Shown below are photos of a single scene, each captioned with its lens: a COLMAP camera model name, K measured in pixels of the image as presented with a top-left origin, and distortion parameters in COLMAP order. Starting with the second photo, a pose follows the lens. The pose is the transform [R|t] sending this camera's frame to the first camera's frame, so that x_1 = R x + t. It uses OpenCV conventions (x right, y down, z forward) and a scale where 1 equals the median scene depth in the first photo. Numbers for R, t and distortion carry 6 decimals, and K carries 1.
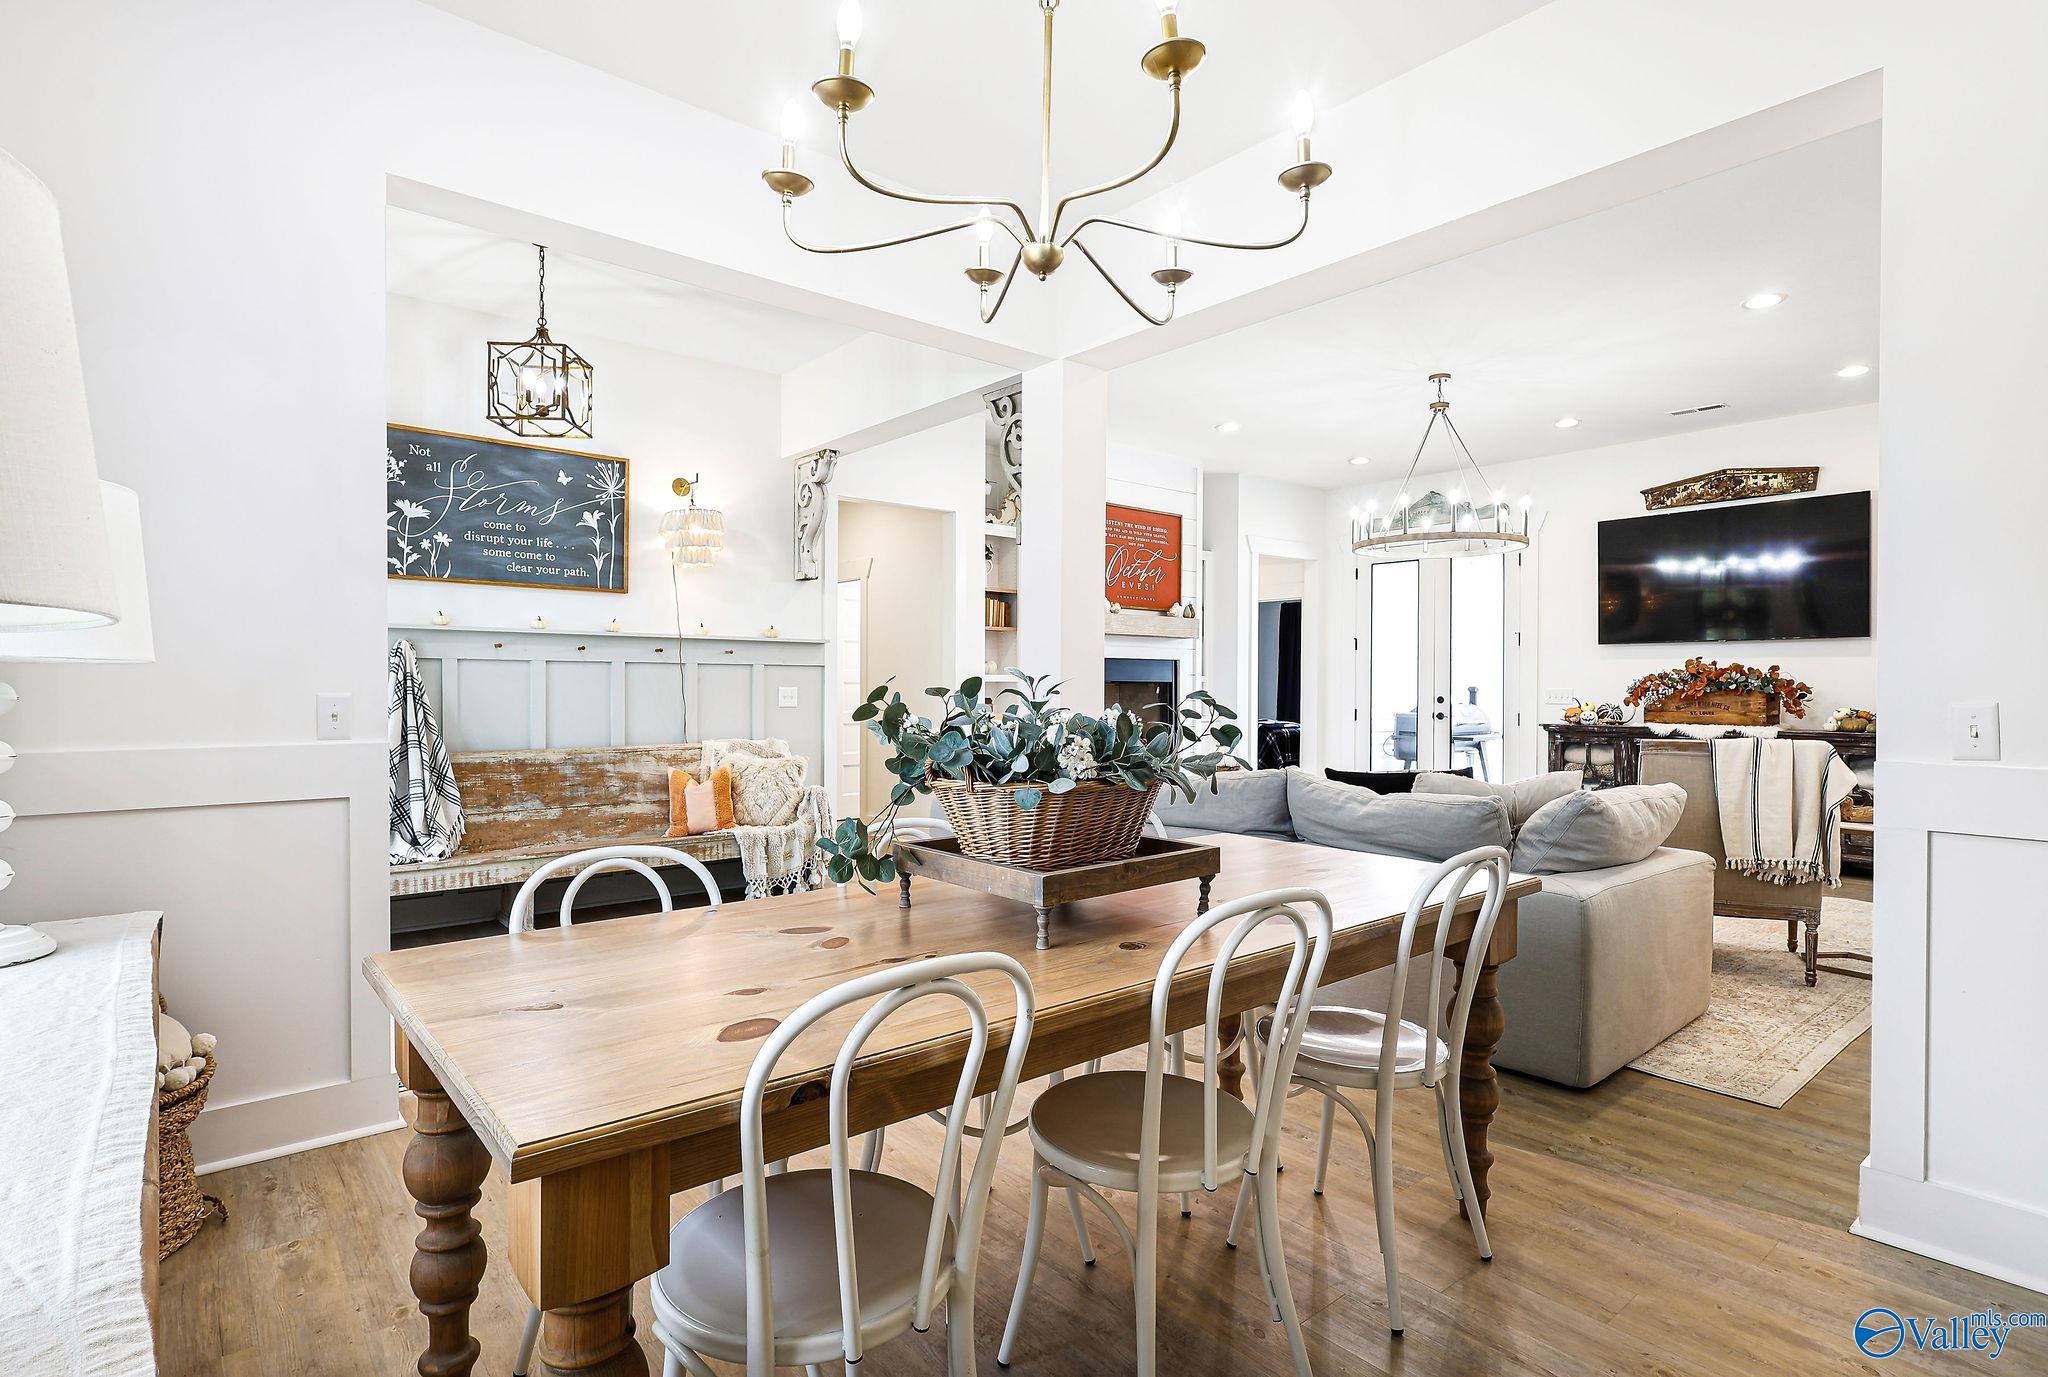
lens RADIAL K [[1033.2, 0, 1025.8], [0, 1033.2, 692.5], [0, 0, 1]] dist [0.004537, -0.001021]
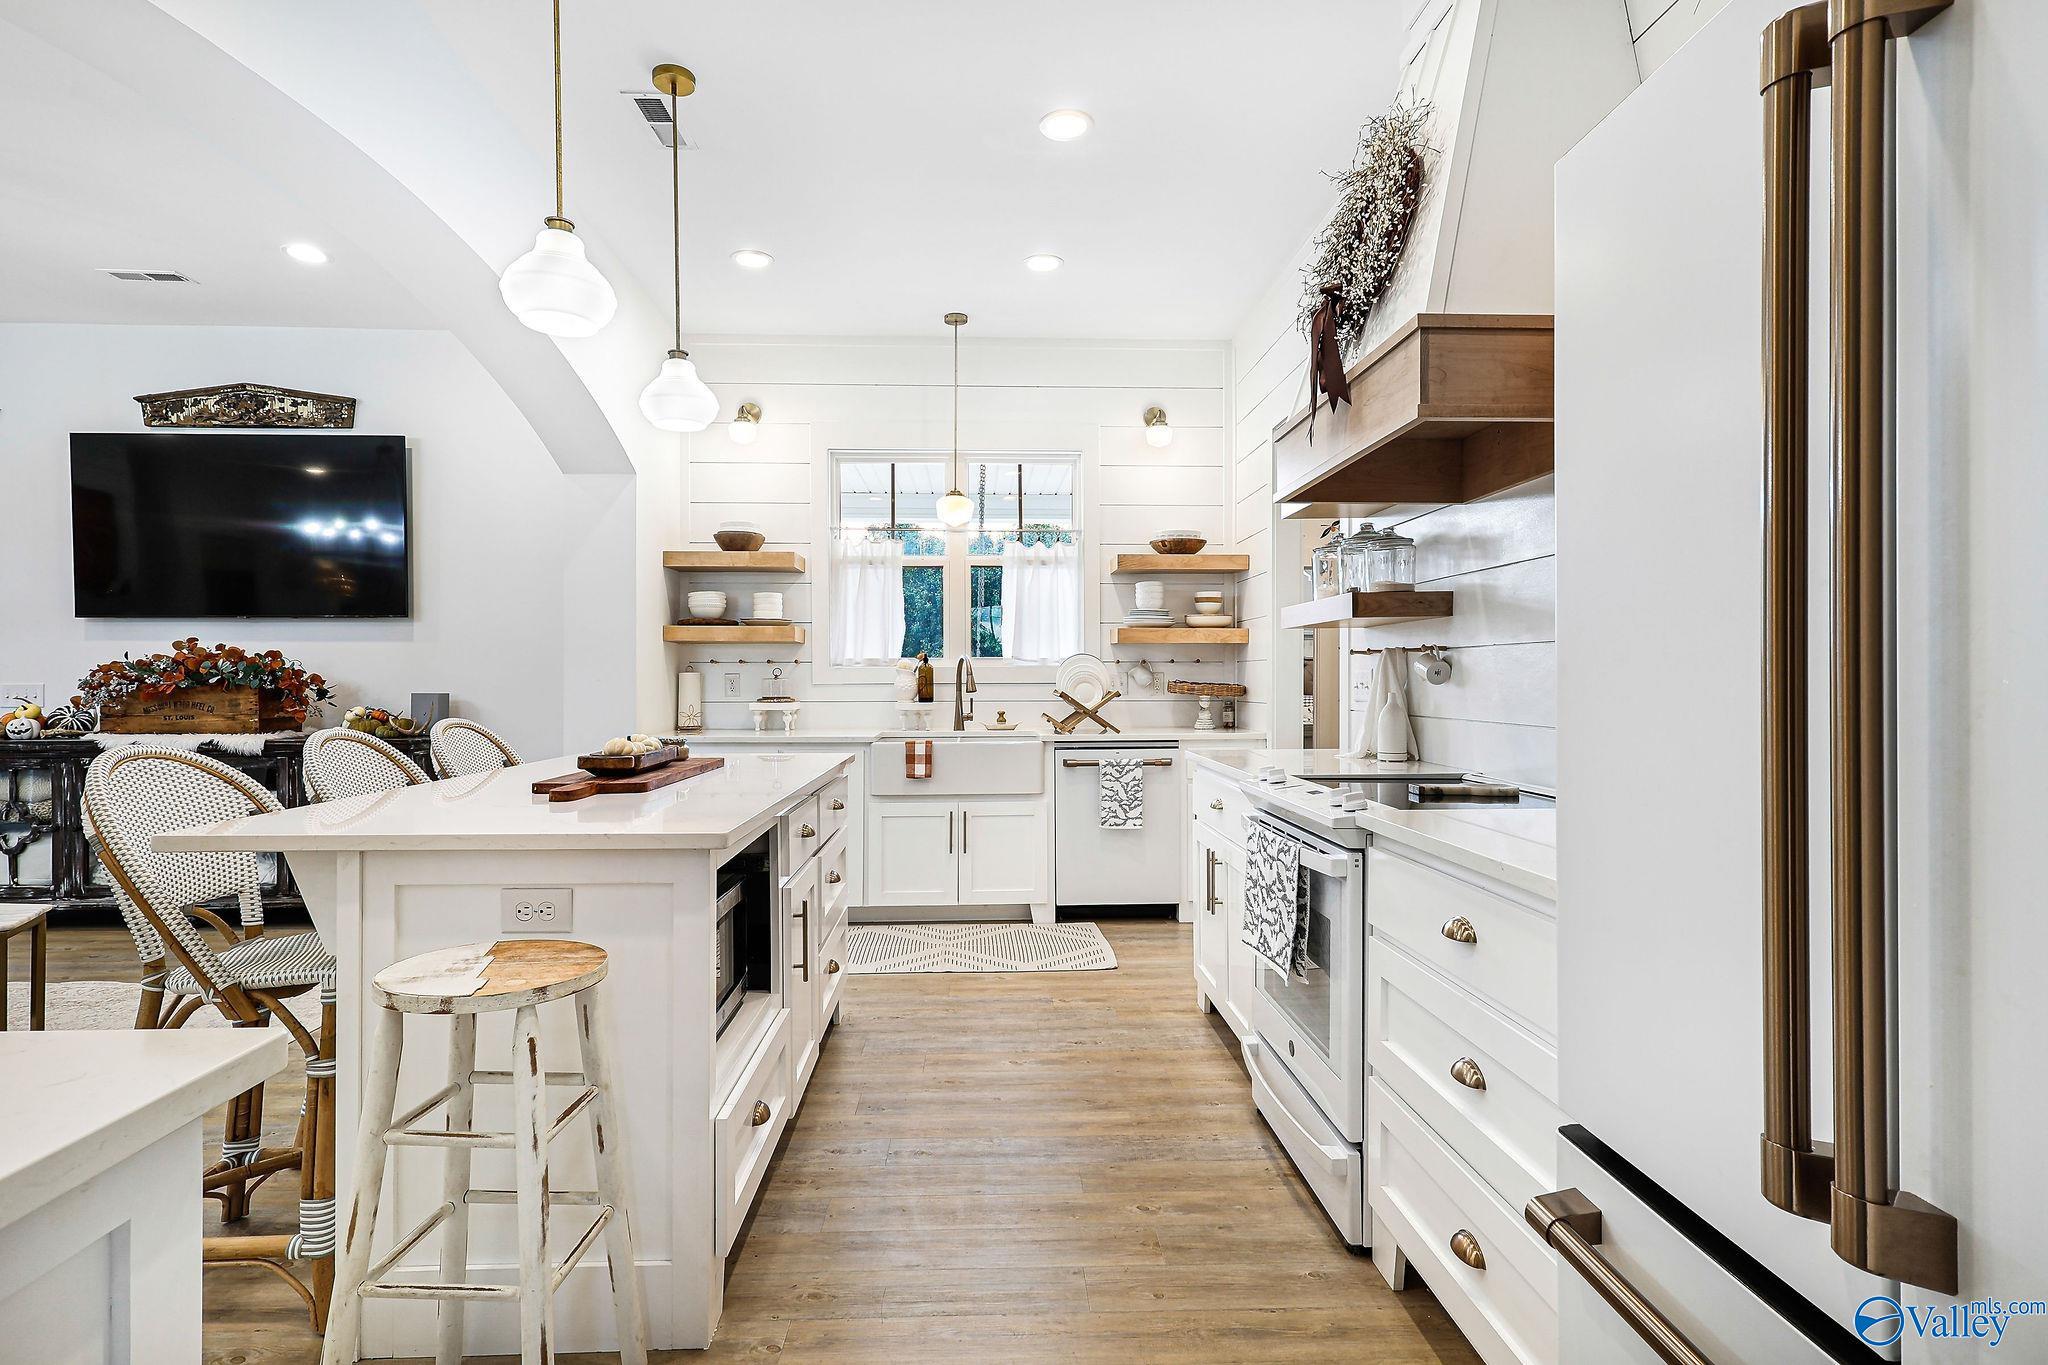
lens RADIAL K [[1033.2, 0, 1019.1], [0, 1033.2, 679.7], [0, 0, 1]] dist [0.004537, -0.001021]
pose [[0.619495, -0.001516, 0.784999, 0.447783], [0.008584, 0.999951, -0.004843, 0.002490], [-0.784954, 0.009738, 0.619478, 0.119190]]
